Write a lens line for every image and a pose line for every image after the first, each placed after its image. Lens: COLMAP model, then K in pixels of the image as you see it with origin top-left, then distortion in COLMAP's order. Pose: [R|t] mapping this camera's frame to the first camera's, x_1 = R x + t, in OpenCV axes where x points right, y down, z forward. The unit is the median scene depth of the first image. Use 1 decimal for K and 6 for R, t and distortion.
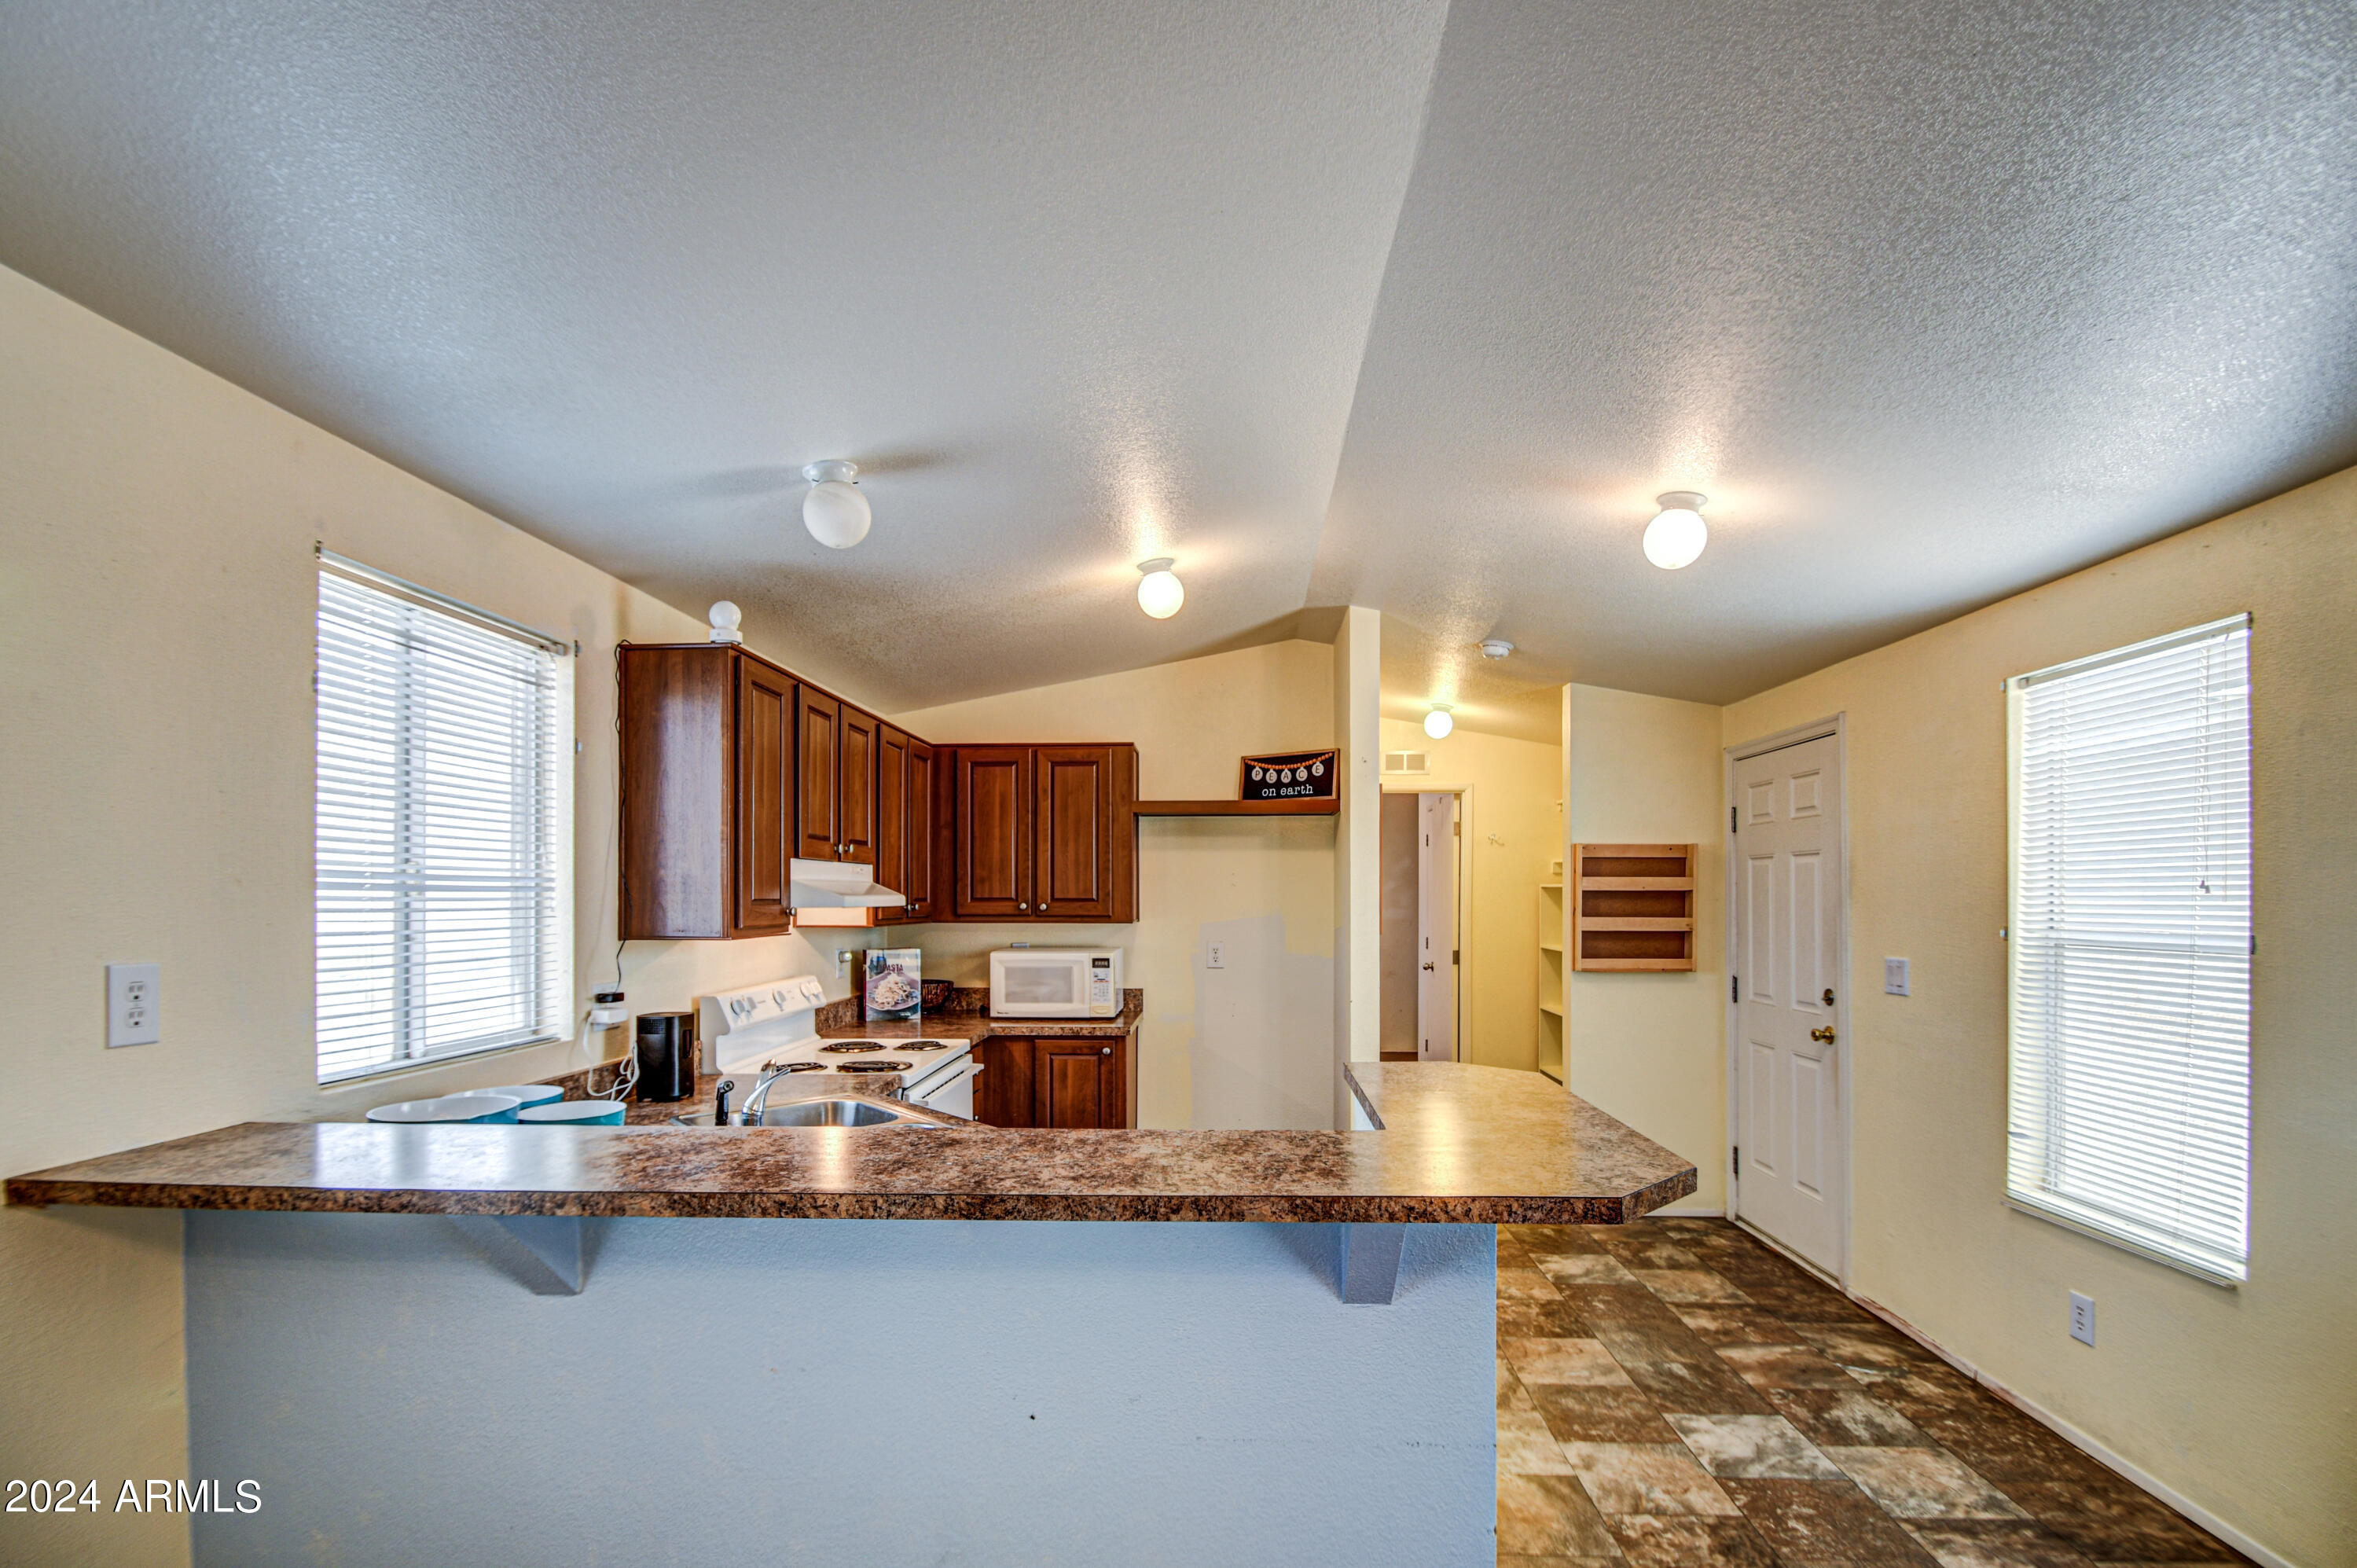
lens RADIAL K [[1070.9, 0, 1156.4], [0, 1070.9, 902.6], [0, 0, 1]] dist [0.004651, -0.013752]
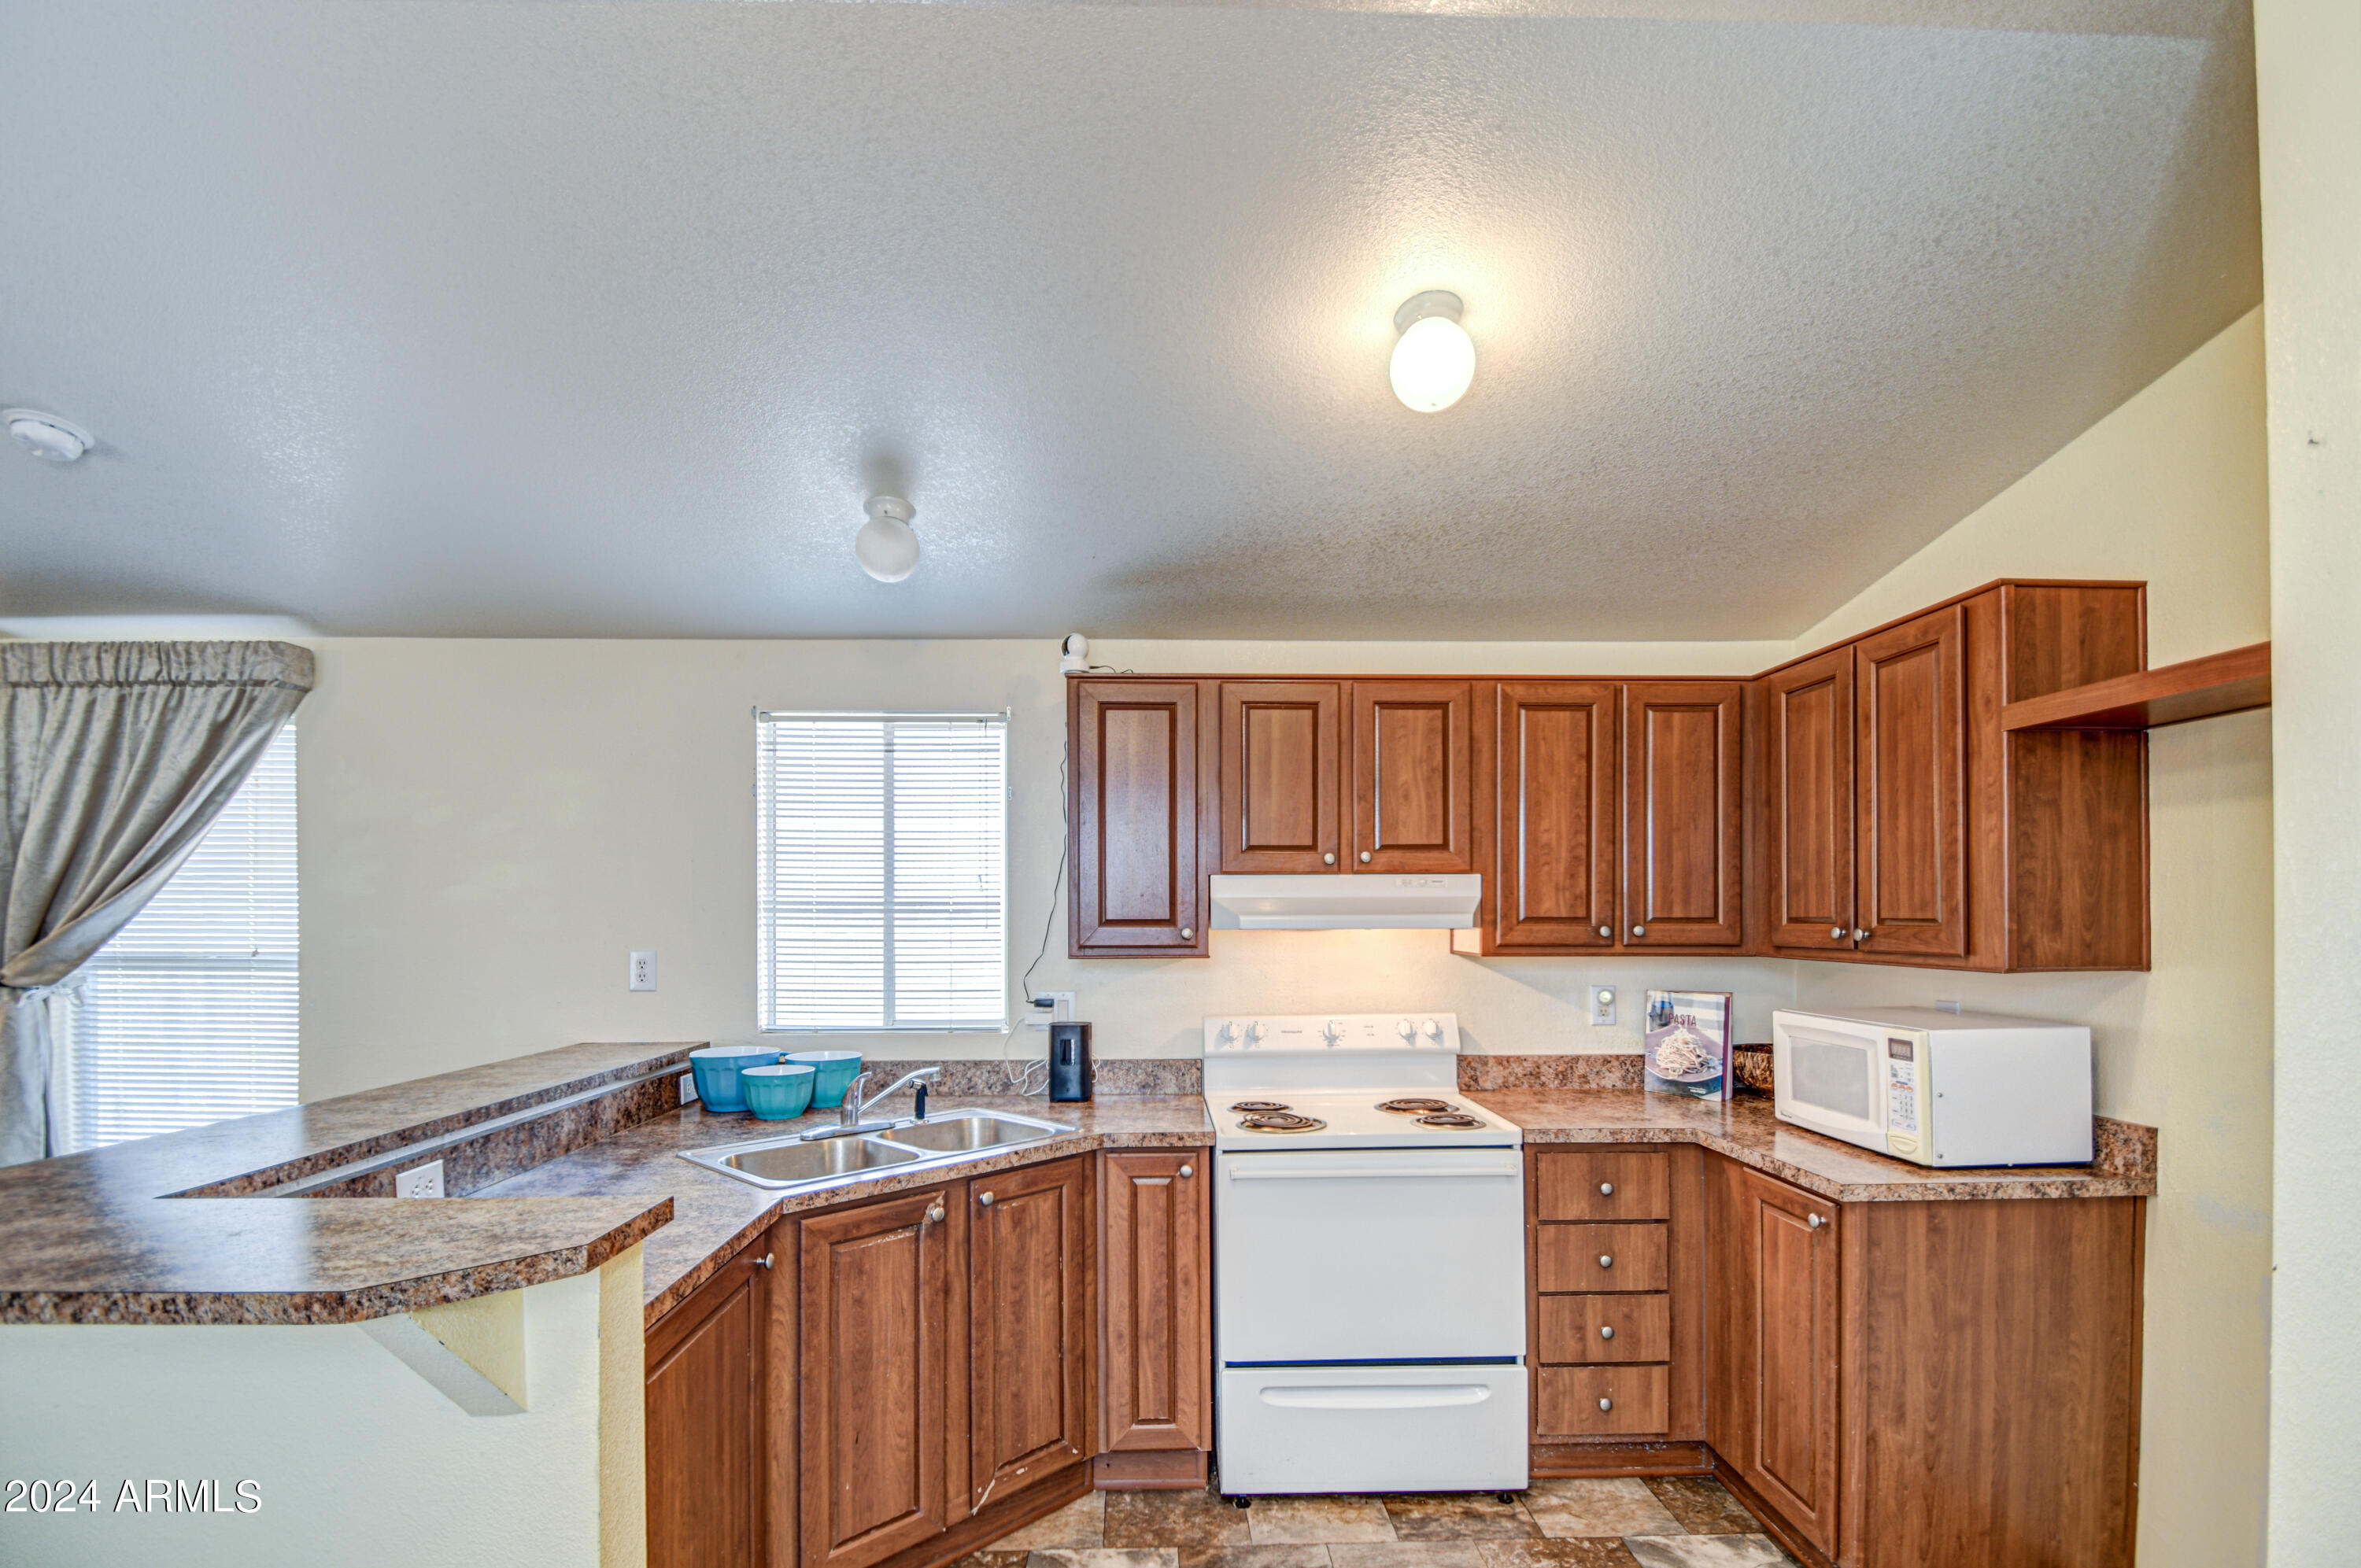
lens RADIAL K [[1072.5, 0, 1171.3], [0, 1072.5, 920.5], [0, 0, 1]] dist [0.004651, -0.013752]
pose [[0.096755, 0.004679, -0.995297, 0.425411], [-0.003426, 0.999985, 0.004368, -0.004538], [0.995302, 0.002987, 0.096770, 0.643350]]
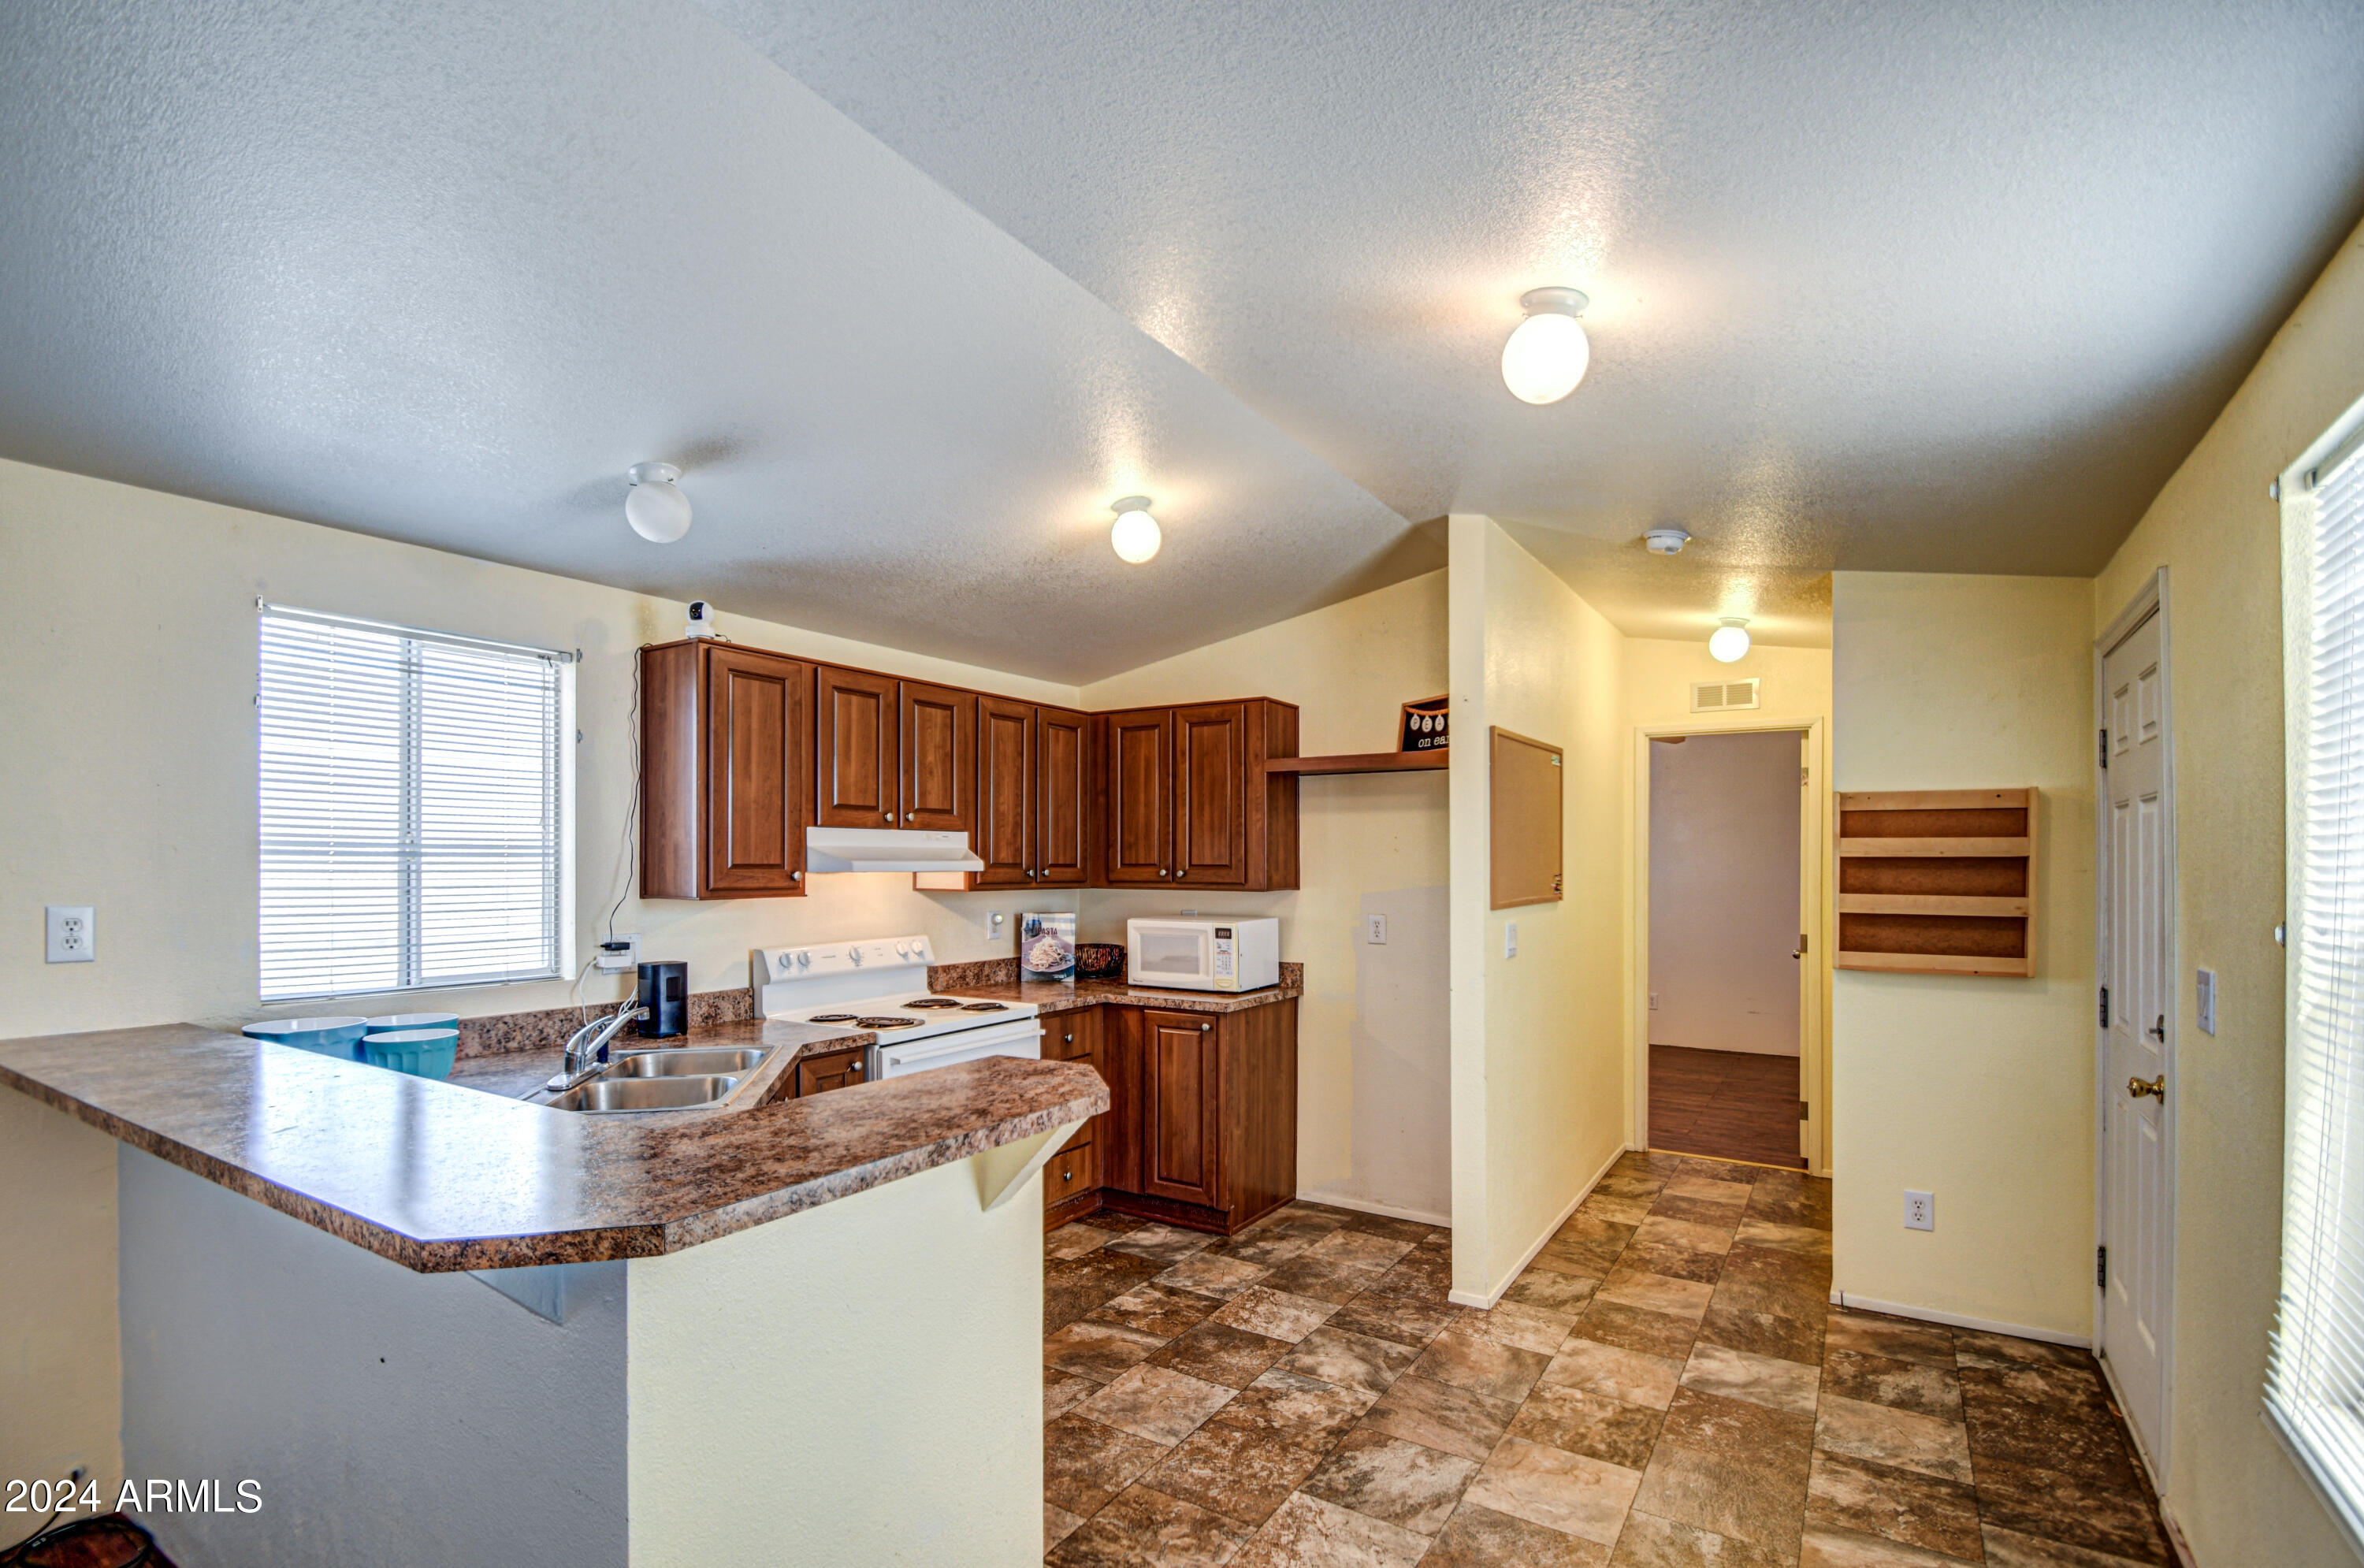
lens RADIAL K [[1074.0, 0, 1181.9], [0, 1074.0, 865.4], [0, 0, 1]] dist [0.004651, -0.013752]
pose [[0.873830, 0.004188, -0.486214, 0.391492], [-0.005874, 0.999981, -0.001944, -0.001441], [0.486197, 0.004555, 0.873837, 0.164878]]
